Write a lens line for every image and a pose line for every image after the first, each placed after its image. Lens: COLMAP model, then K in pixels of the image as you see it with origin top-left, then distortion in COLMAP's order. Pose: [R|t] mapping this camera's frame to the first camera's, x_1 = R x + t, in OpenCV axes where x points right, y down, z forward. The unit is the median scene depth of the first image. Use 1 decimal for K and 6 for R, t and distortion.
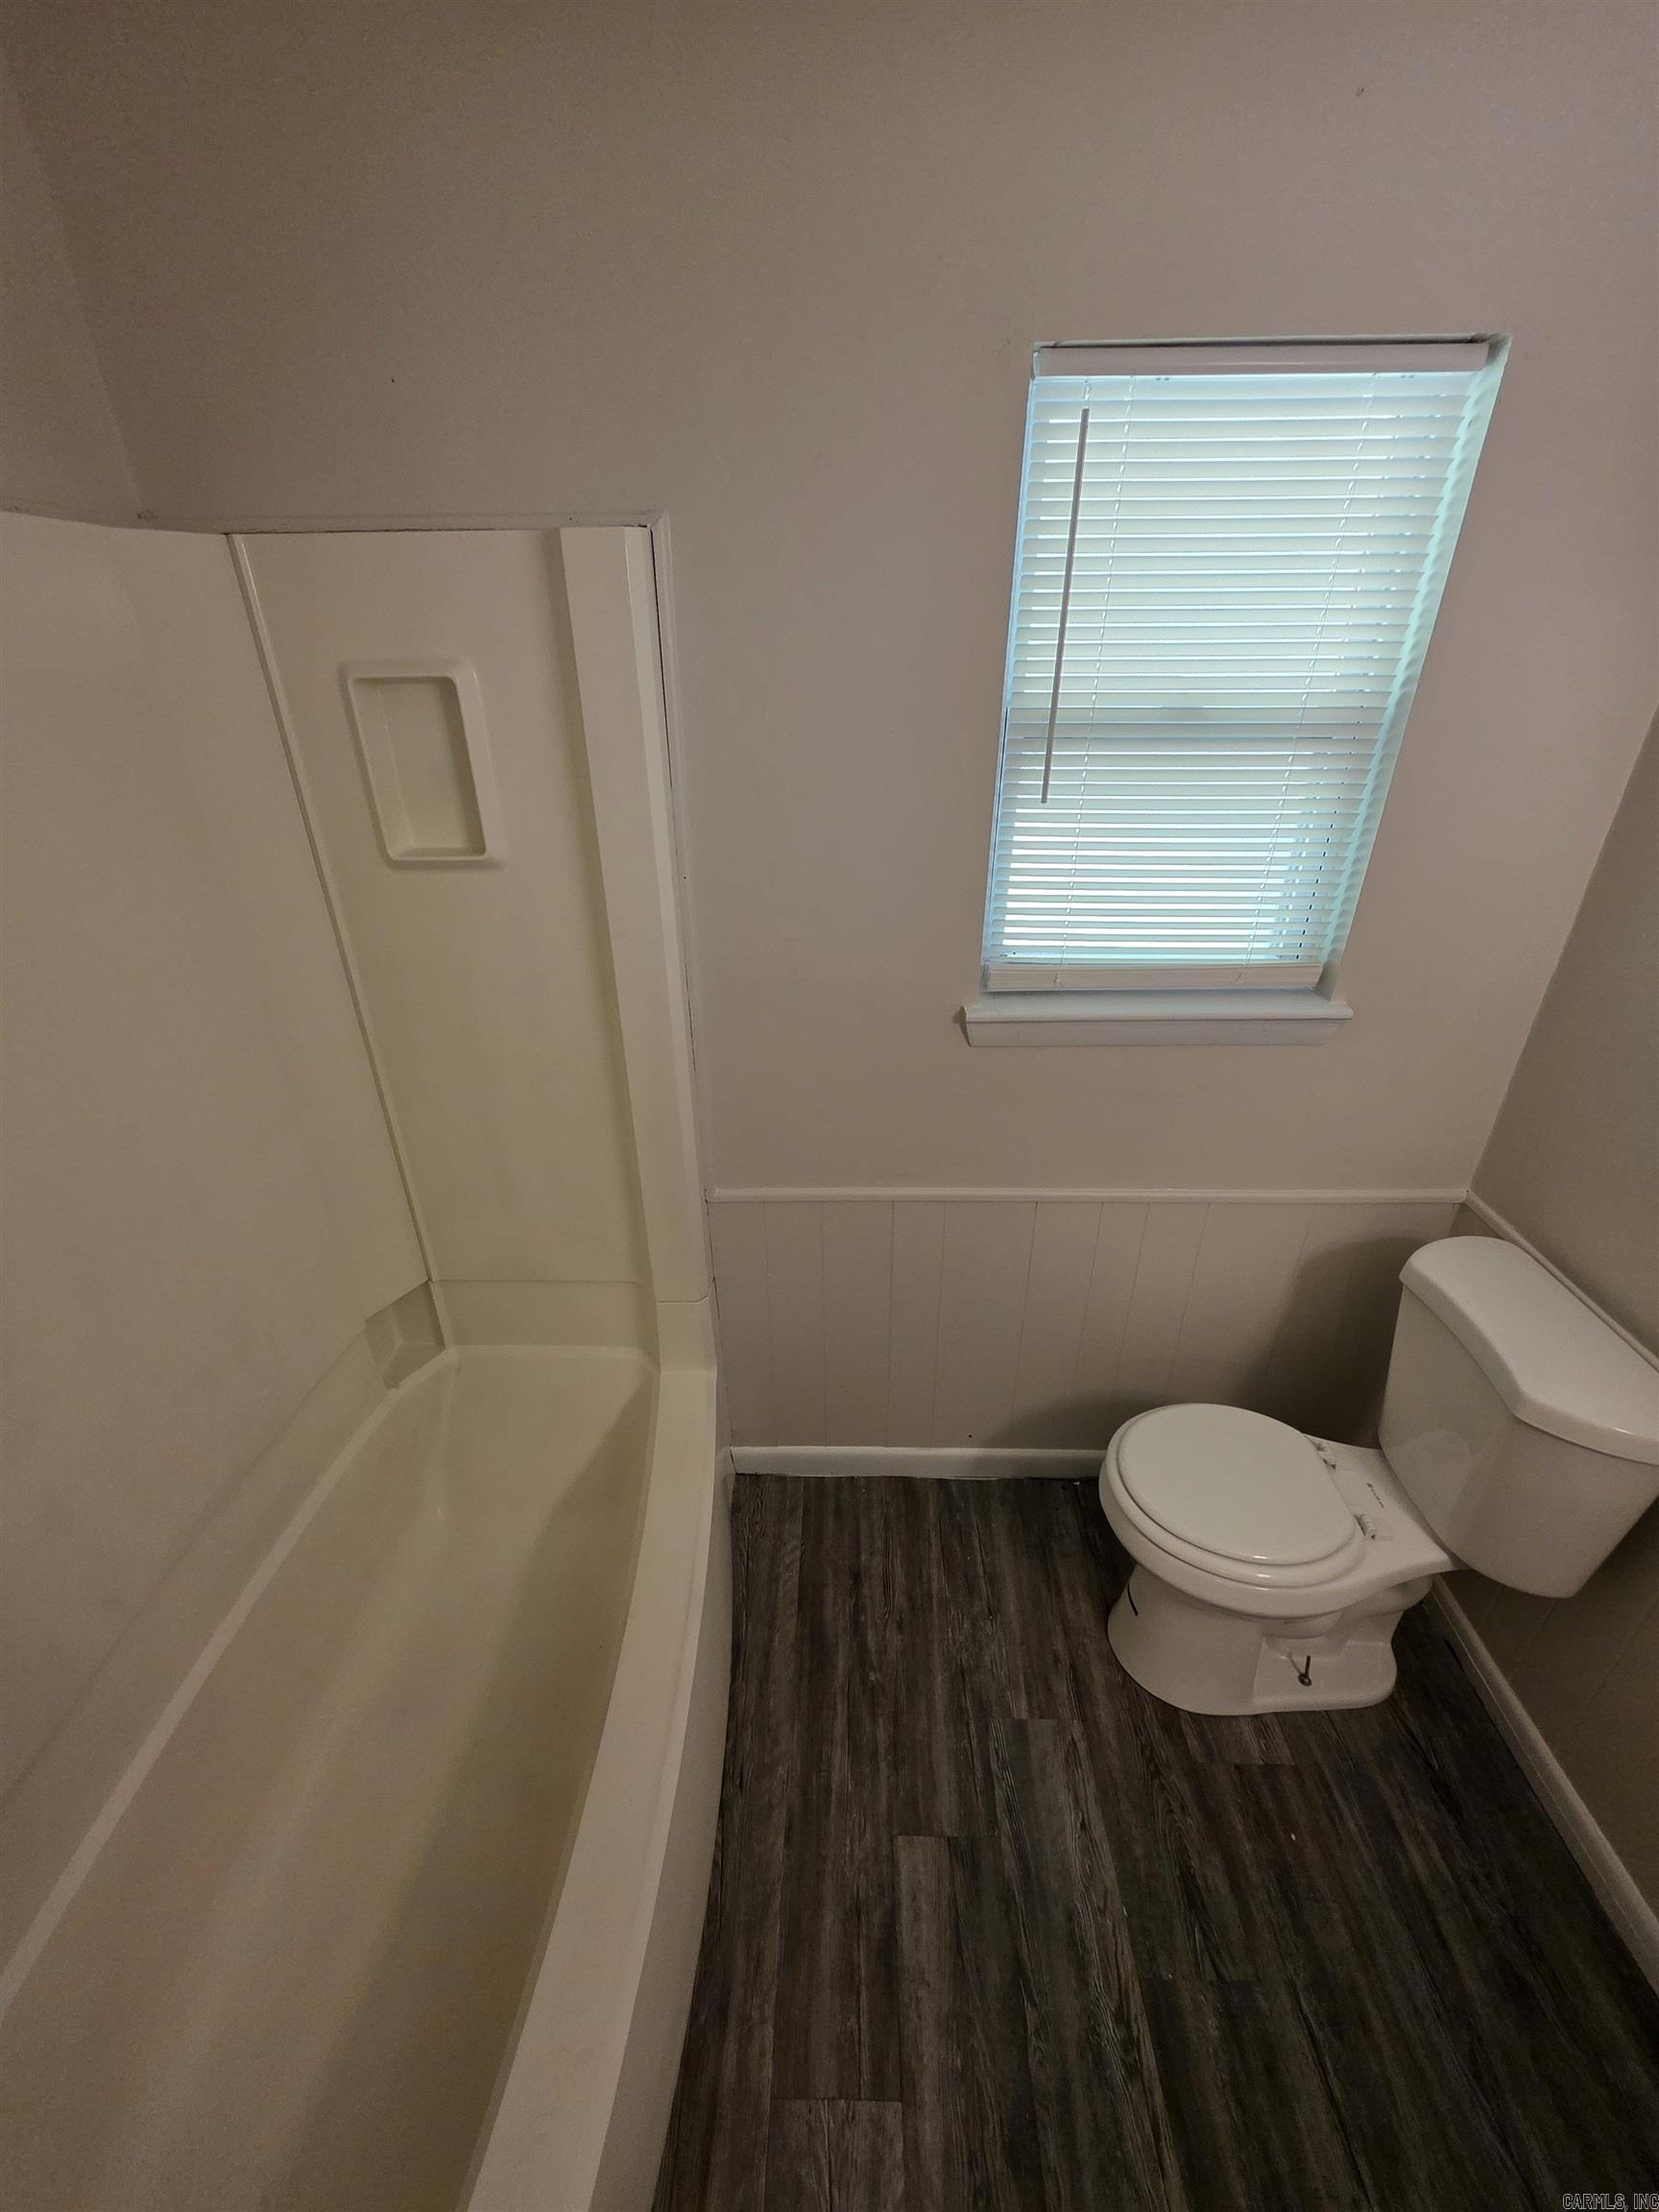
lens RADIAL K [[888.3, 0, 829.5], [0, 888.3, 1106.0], [0, 0, 1]] dist [0.000043, -0.000126]
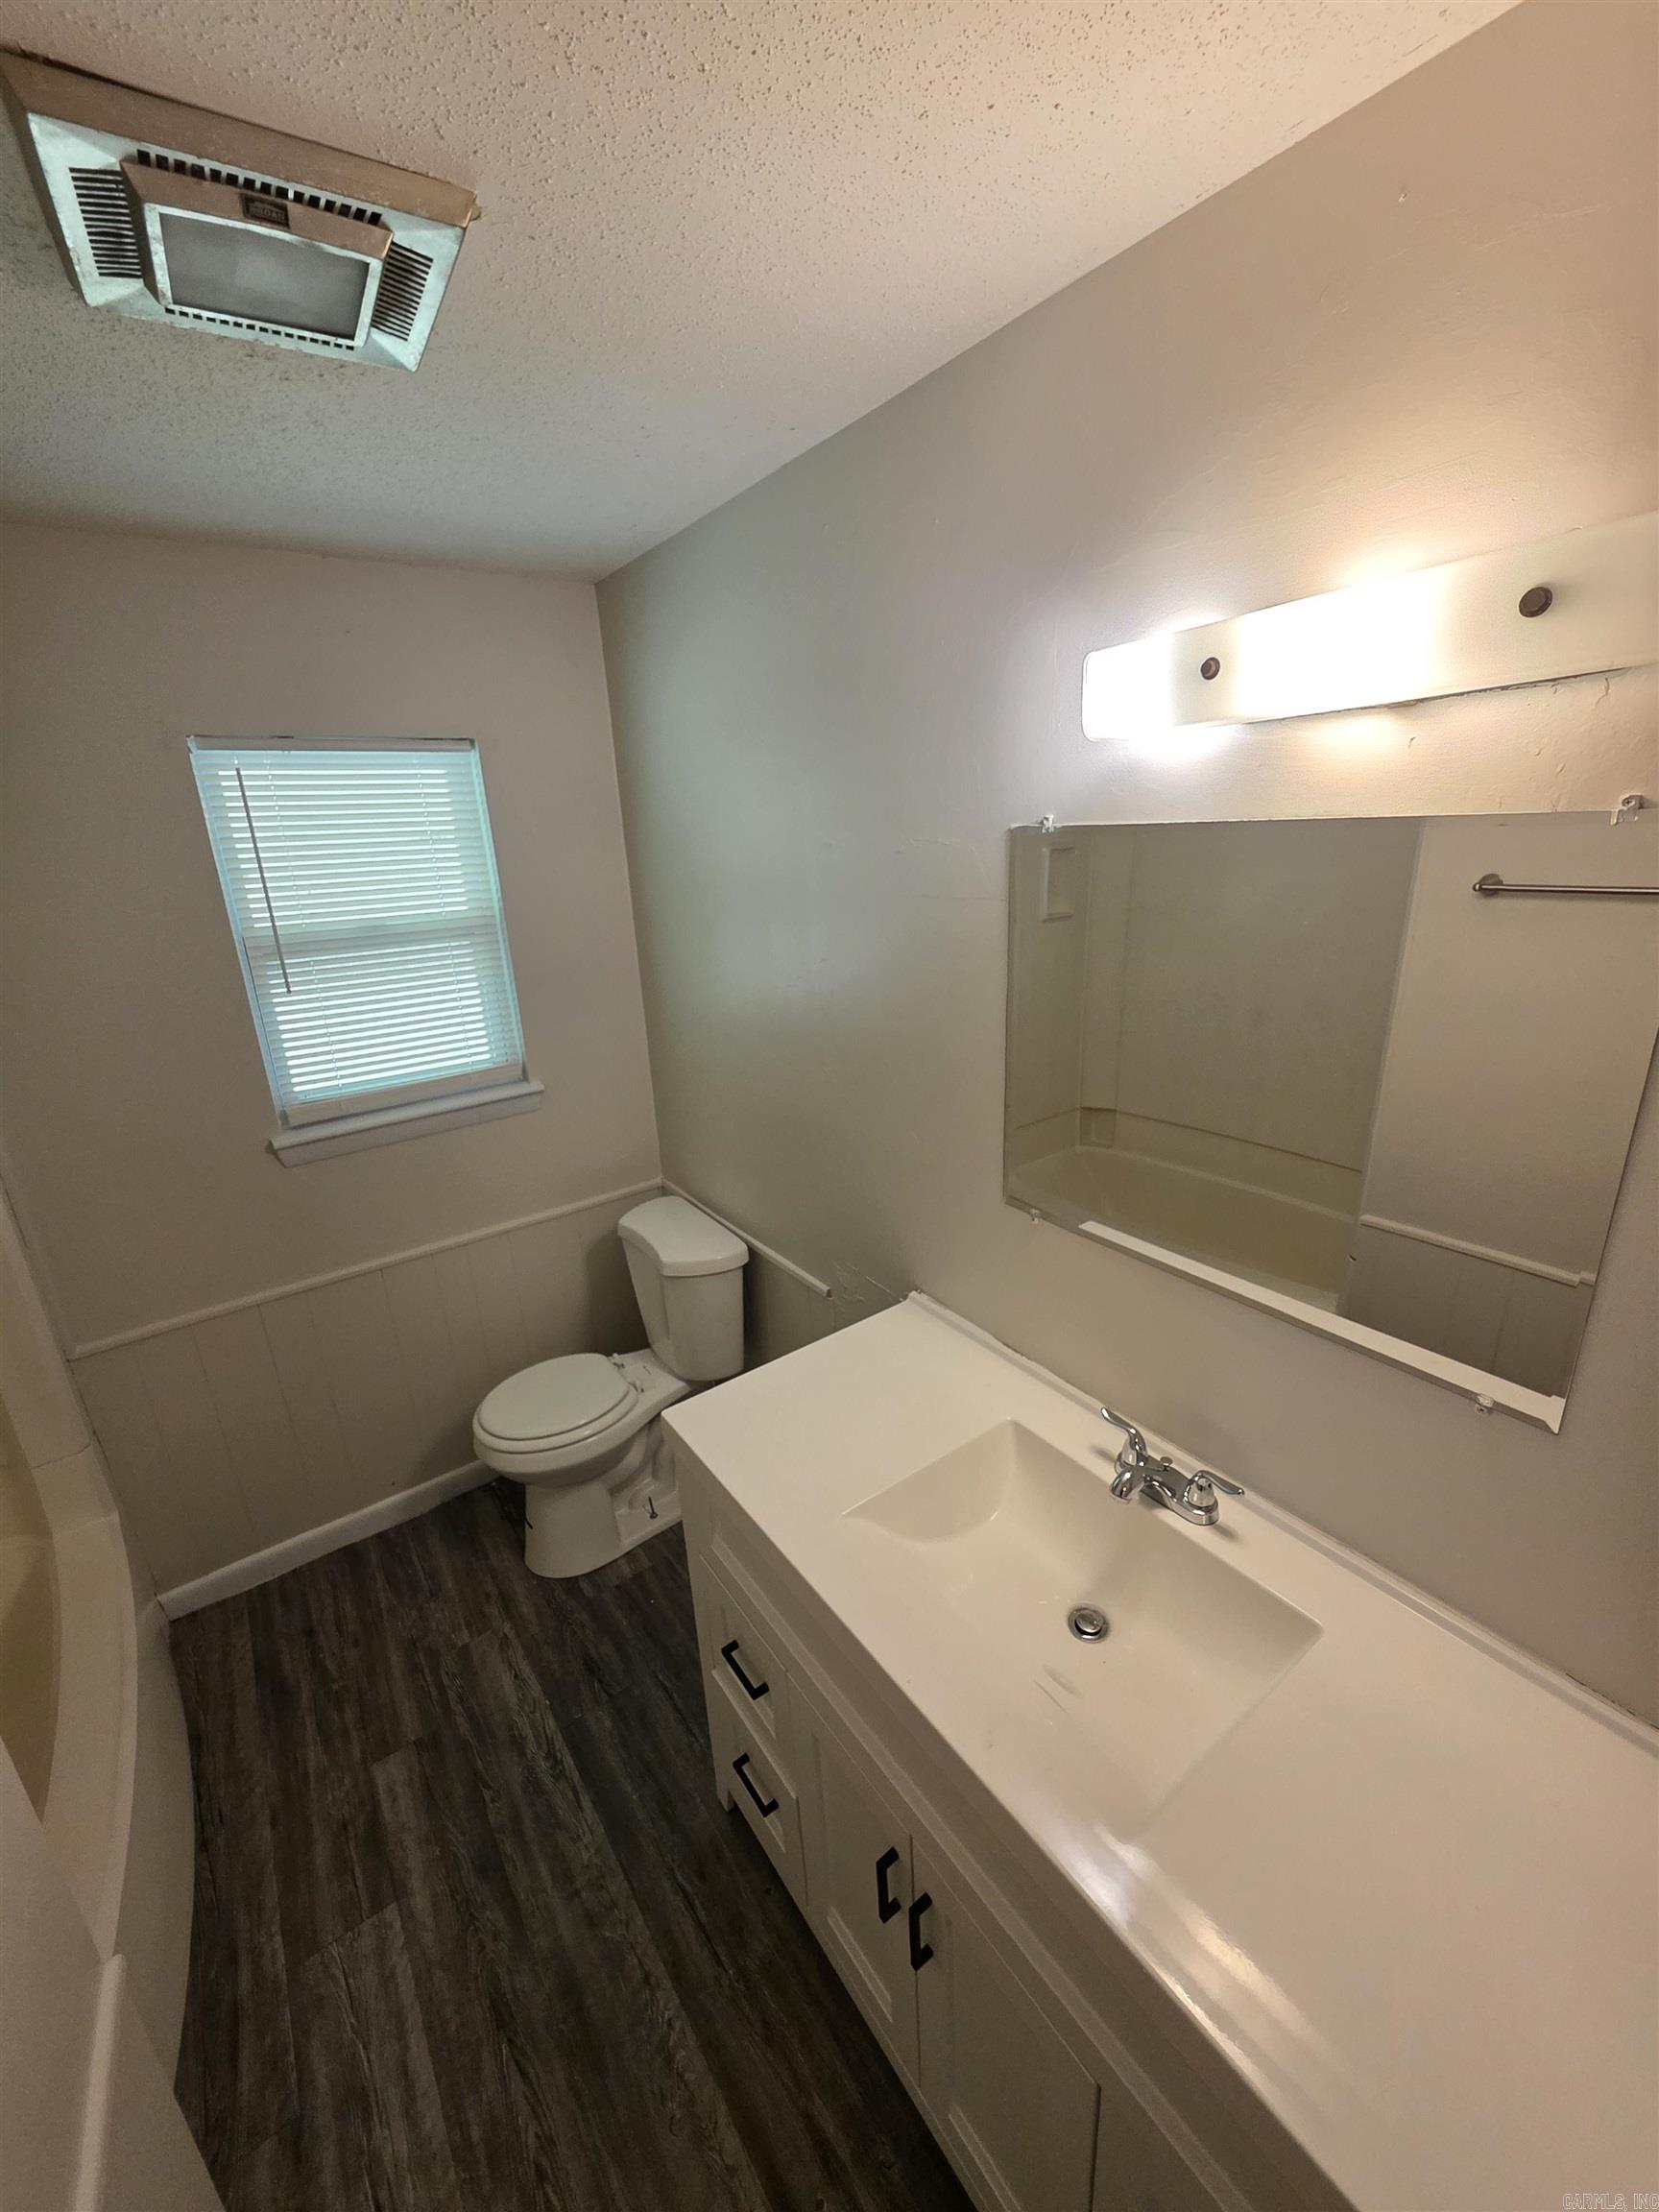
lens RADIAL K [[888.3, 0, 829.5], [0, 888.3, 1106.0], [0, 0, 1]] dist [0.000043, -0.000126]
pose [[0.799968, -0.212332, 0.561219, 0.084691], [0.311439, 0.946378, -0.085874, 0.230724], [-0.512891, 0.243482, 0.823201, -0.601542]]
